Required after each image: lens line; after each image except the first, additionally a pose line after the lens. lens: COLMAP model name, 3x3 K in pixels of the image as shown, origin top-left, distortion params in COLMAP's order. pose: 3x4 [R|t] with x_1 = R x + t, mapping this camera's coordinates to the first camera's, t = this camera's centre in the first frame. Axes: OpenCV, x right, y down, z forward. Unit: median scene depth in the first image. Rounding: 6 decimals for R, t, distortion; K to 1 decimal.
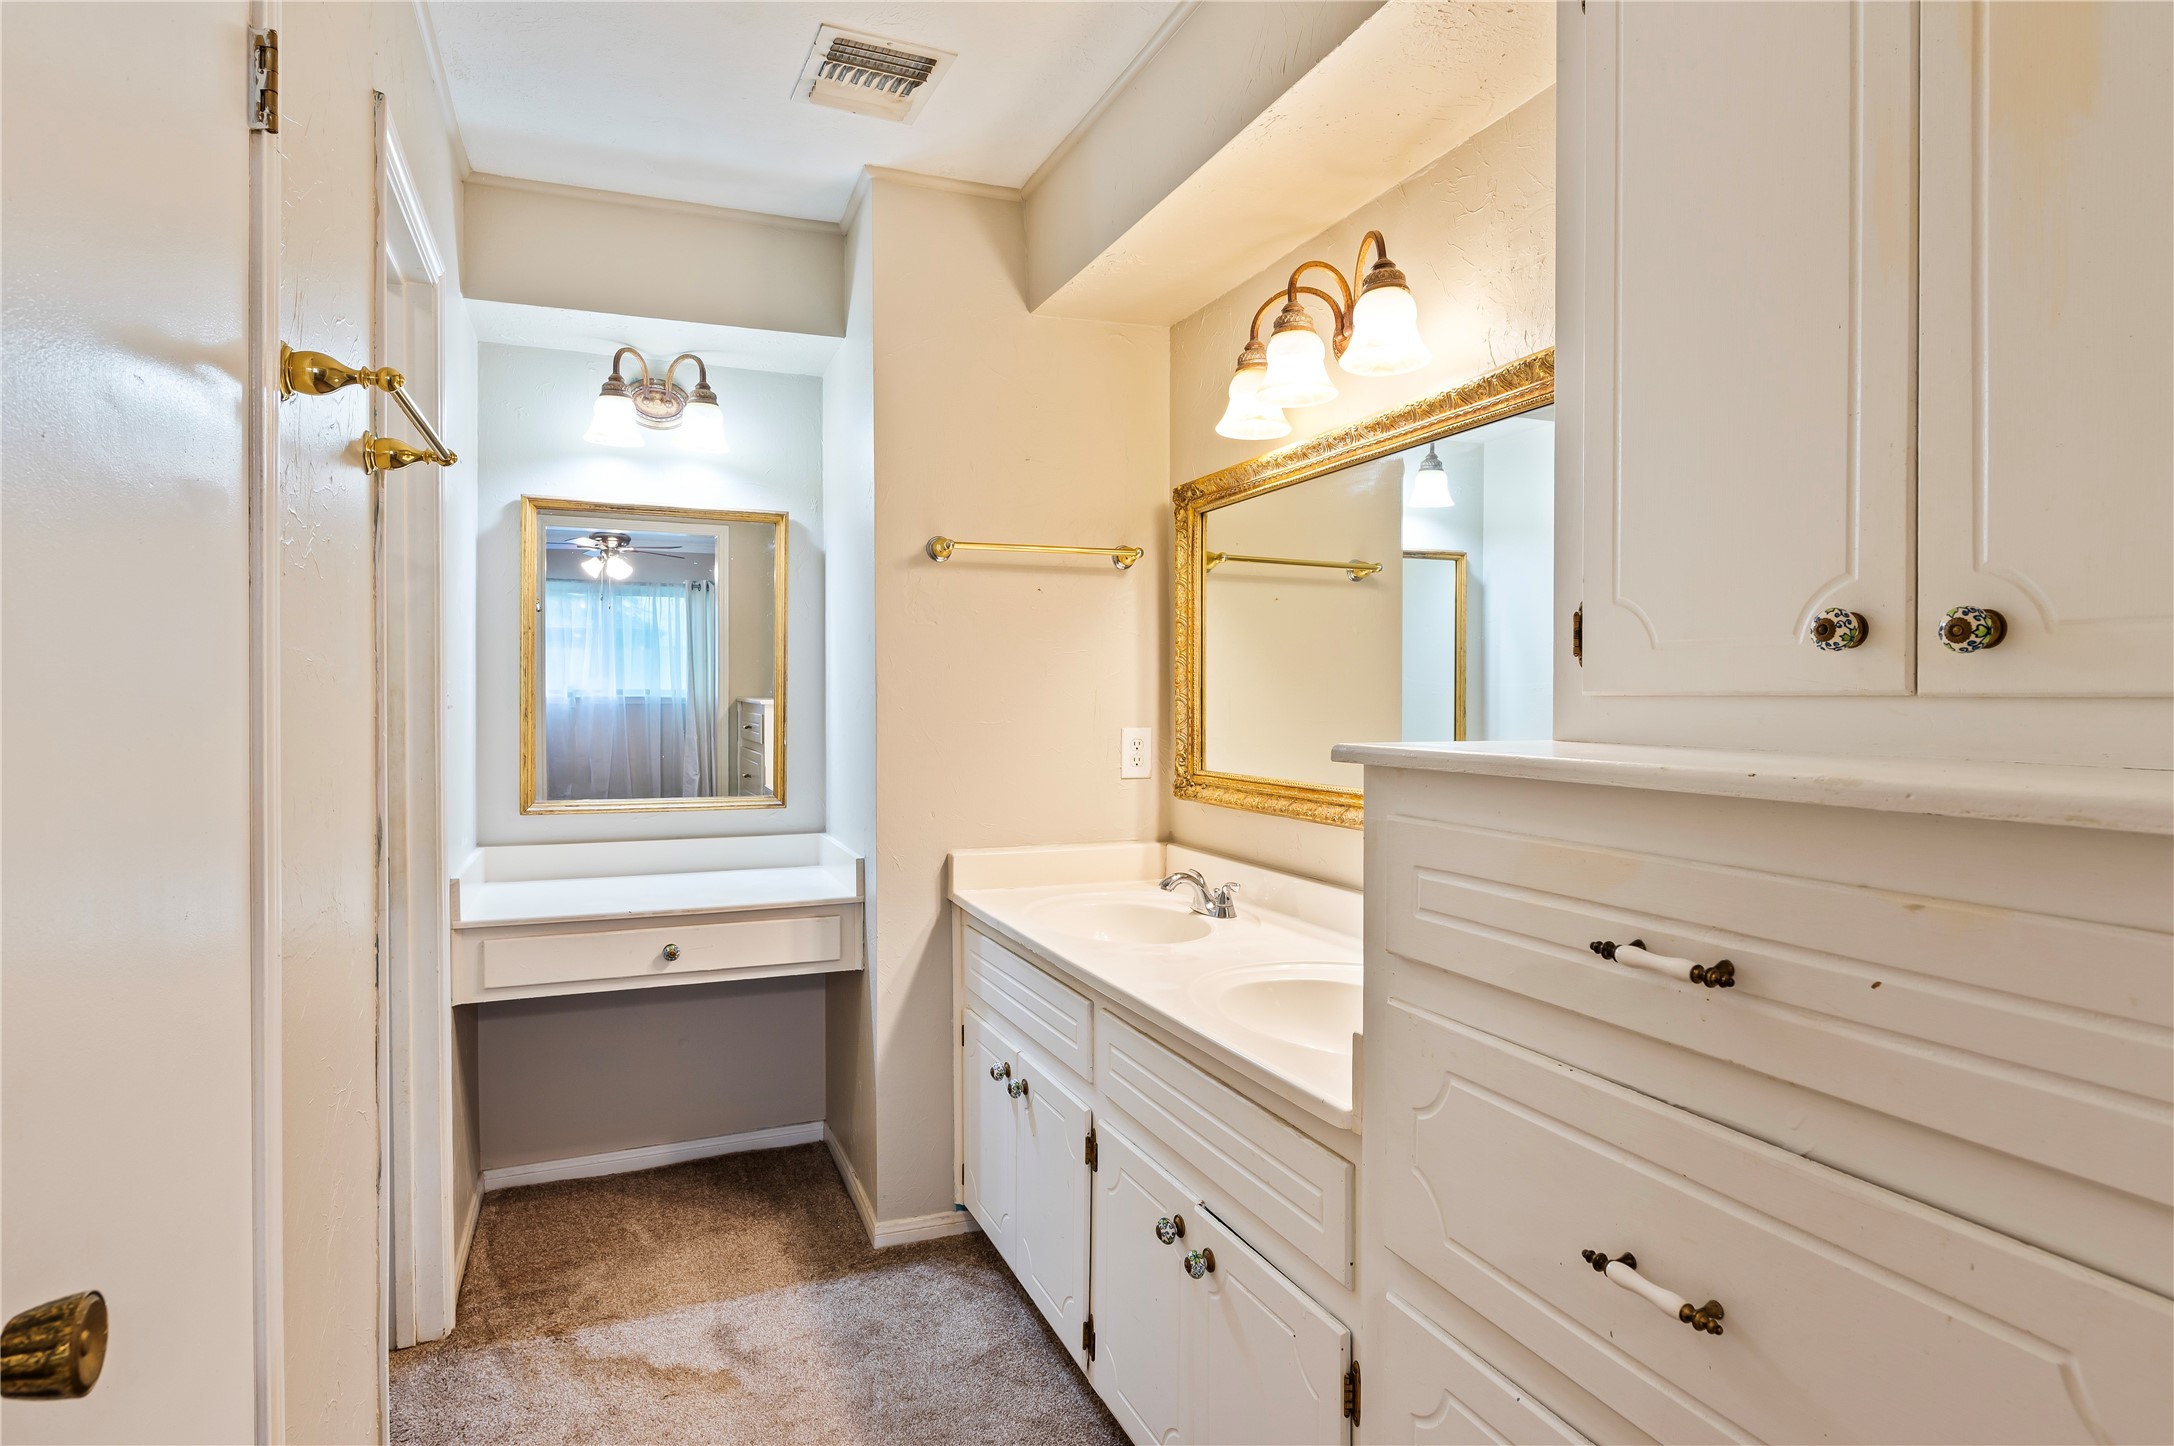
lens RADIAL K [[1207.6, 0, 1086.8], [0, 1207.6, 704.0], [0, 0, 1]] dist [0.004049, 0.001055]
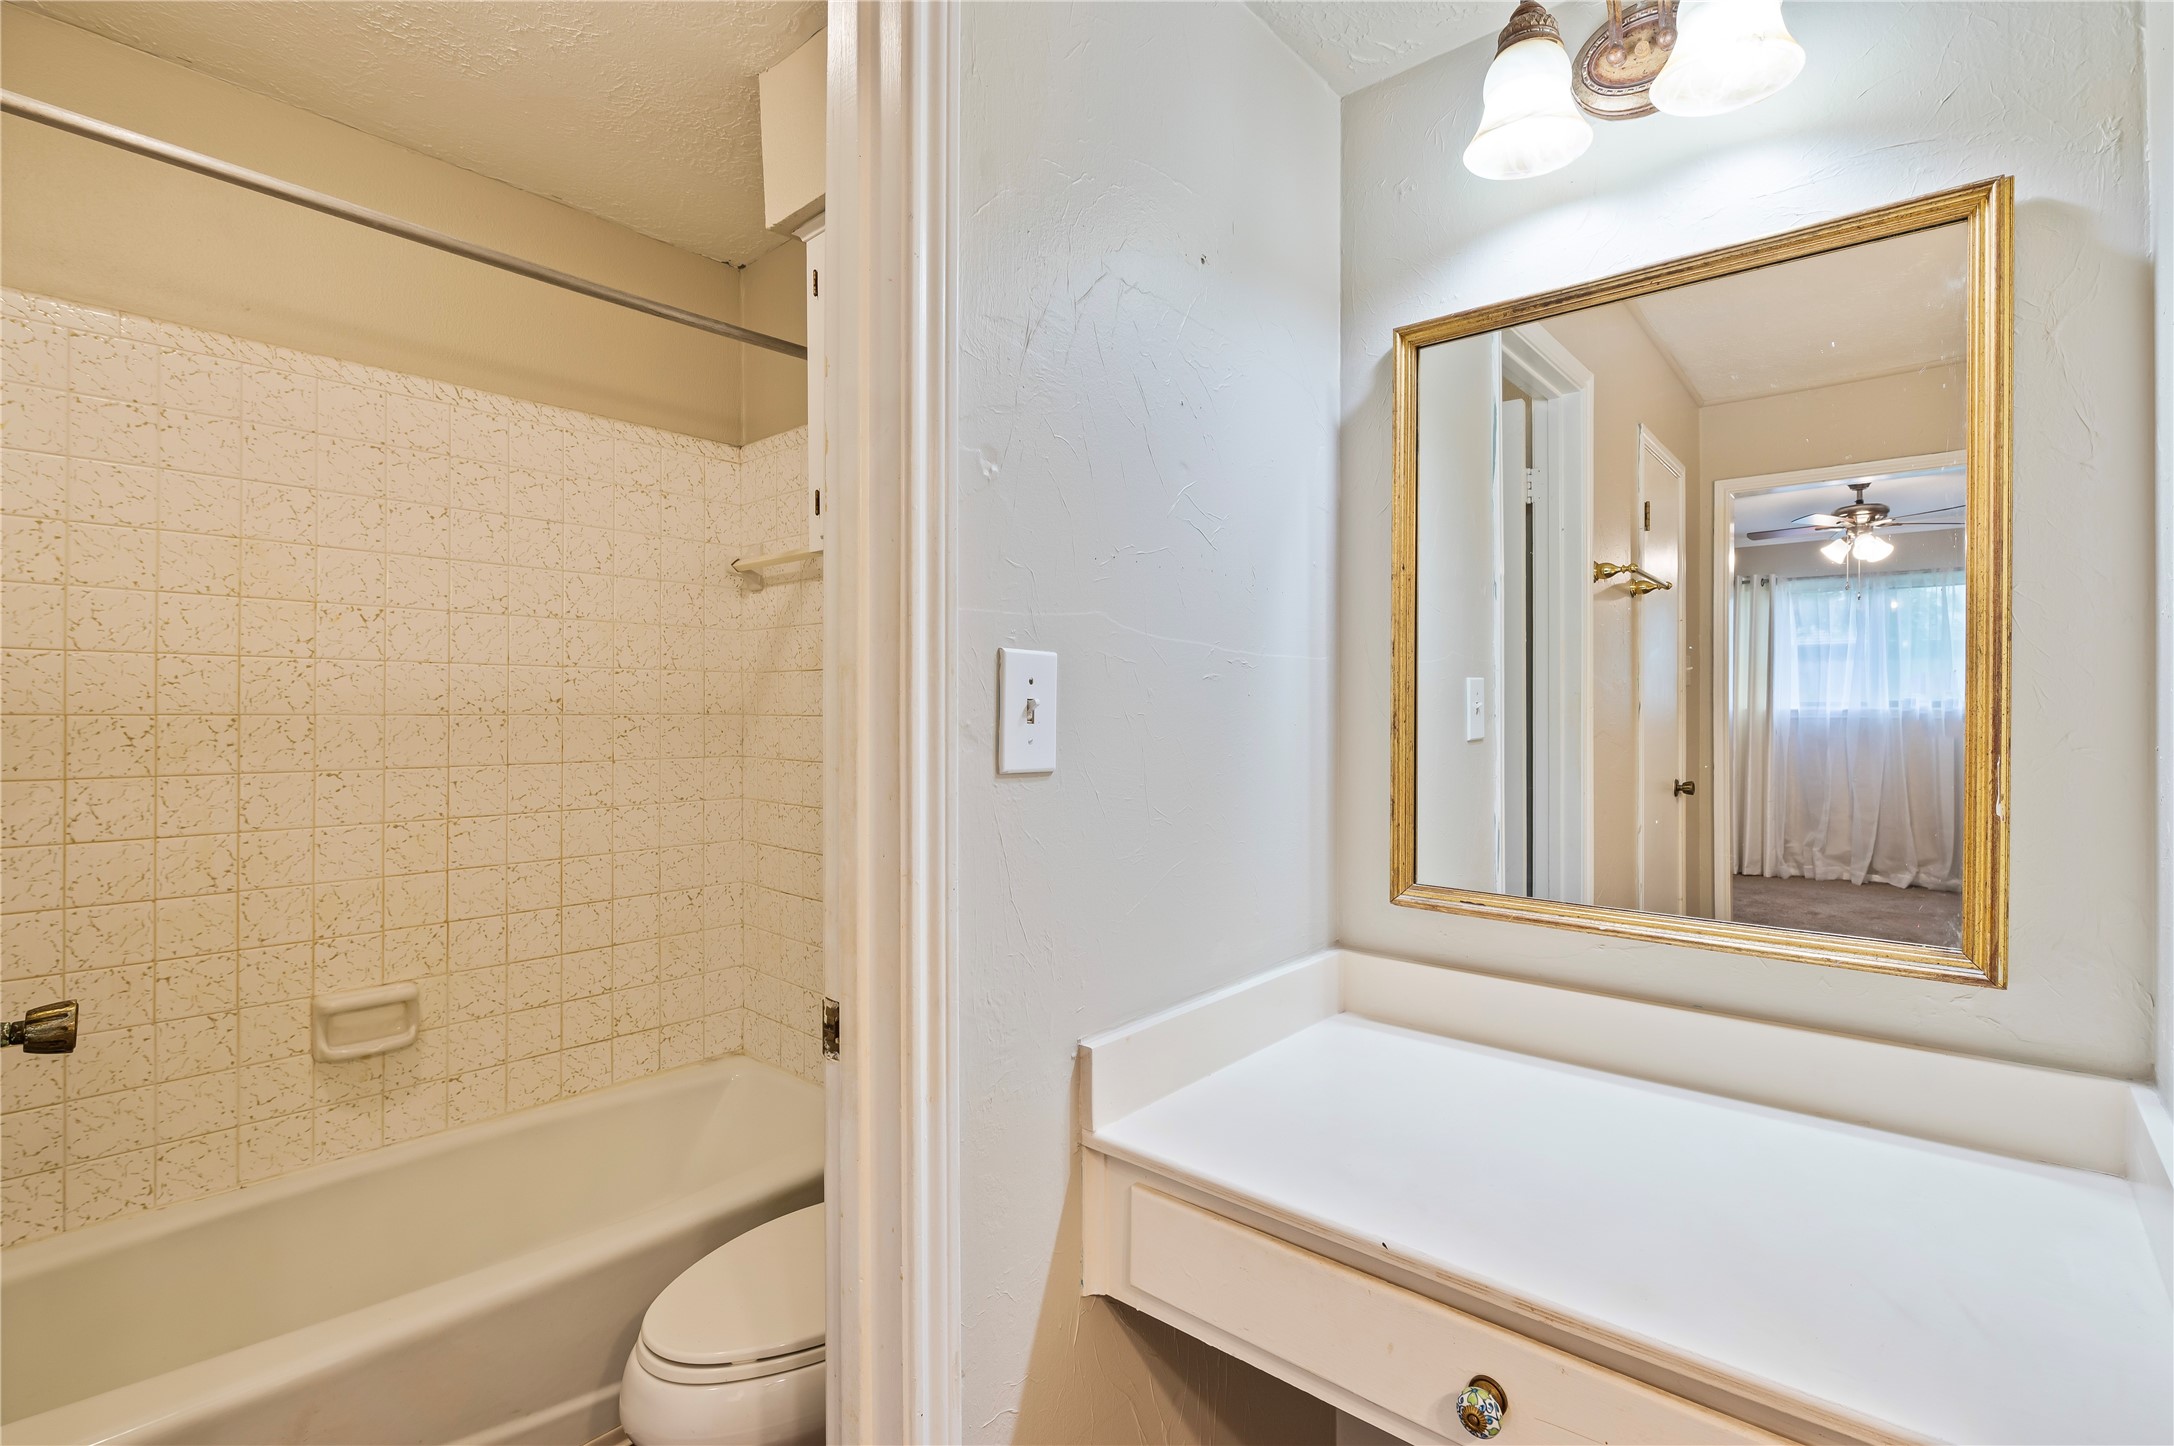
lens RADIAL K [[985.6, 0, 1152.7], [0, 985.6, 717.5], [0, 0, 1]] dist [-0.001595, -0.000257]
pose [[0.485721, 0.007410, -0.874083, -0.102135], [-0.008836, 0.999955, 0.003567, 0.003295], [0.874069, 0.005991, 0.485764, 0.566374]]
